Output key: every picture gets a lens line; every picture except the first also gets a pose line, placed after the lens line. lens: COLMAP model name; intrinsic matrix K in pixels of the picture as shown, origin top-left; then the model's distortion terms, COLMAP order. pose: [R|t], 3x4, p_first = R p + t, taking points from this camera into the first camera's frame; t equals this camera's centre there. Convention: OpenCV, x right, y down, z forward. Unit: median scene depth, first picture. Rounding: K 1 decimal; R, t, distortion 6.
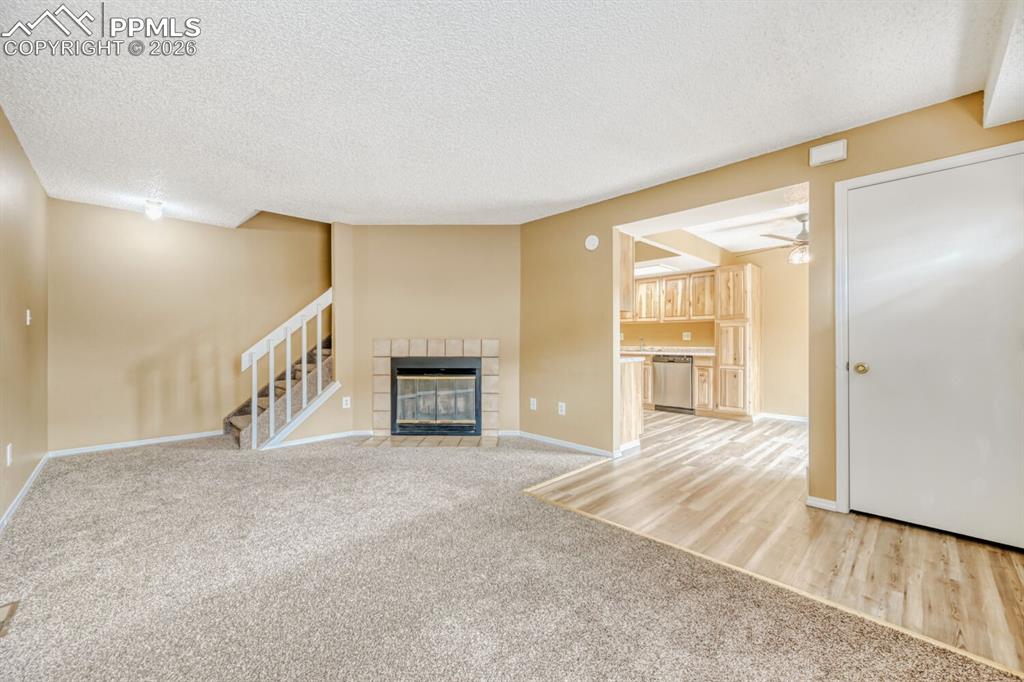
lens RADIAL K [[404.0, 0, 514.6], [0, 404.0, 343.0], [0, 0, 1]] dist [-0.000061, -0.000049]
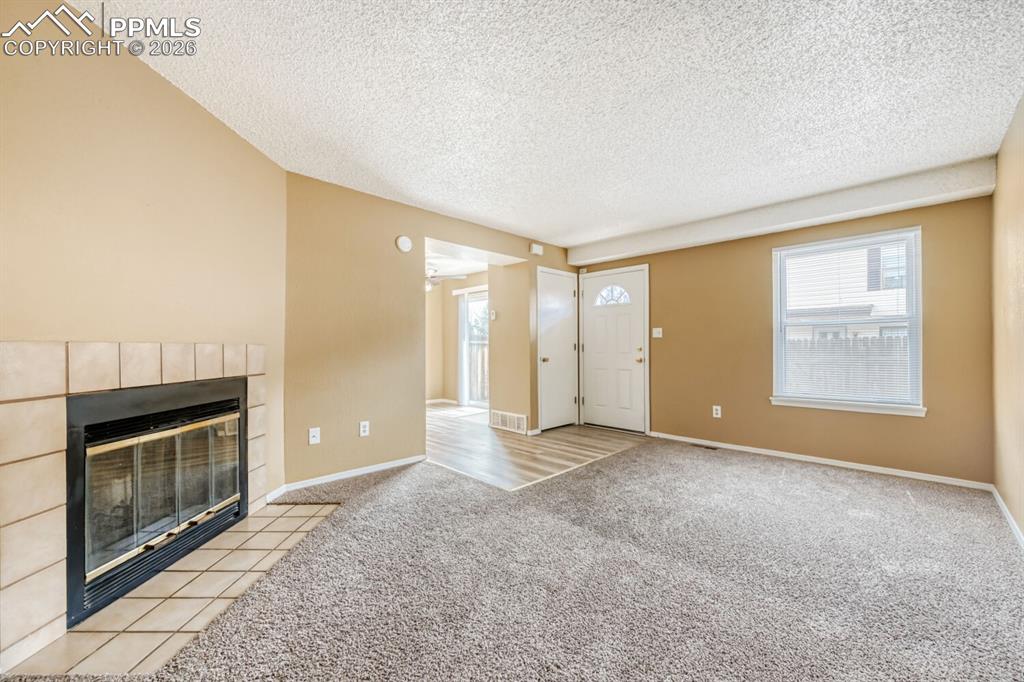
lens RADIAL K [[404.0, 0, 514.6], [0, 404.0, 343.0], [0, 0, 1]] dist [-0.000061, -0.000049]
pose [[-0.011411, 0.009953, 0.999885, -0.646748], [0.009066, 0.999910, -0.009850, -0.001911], [-0.999894, 0.008952, -0.011501, 0.634757]]
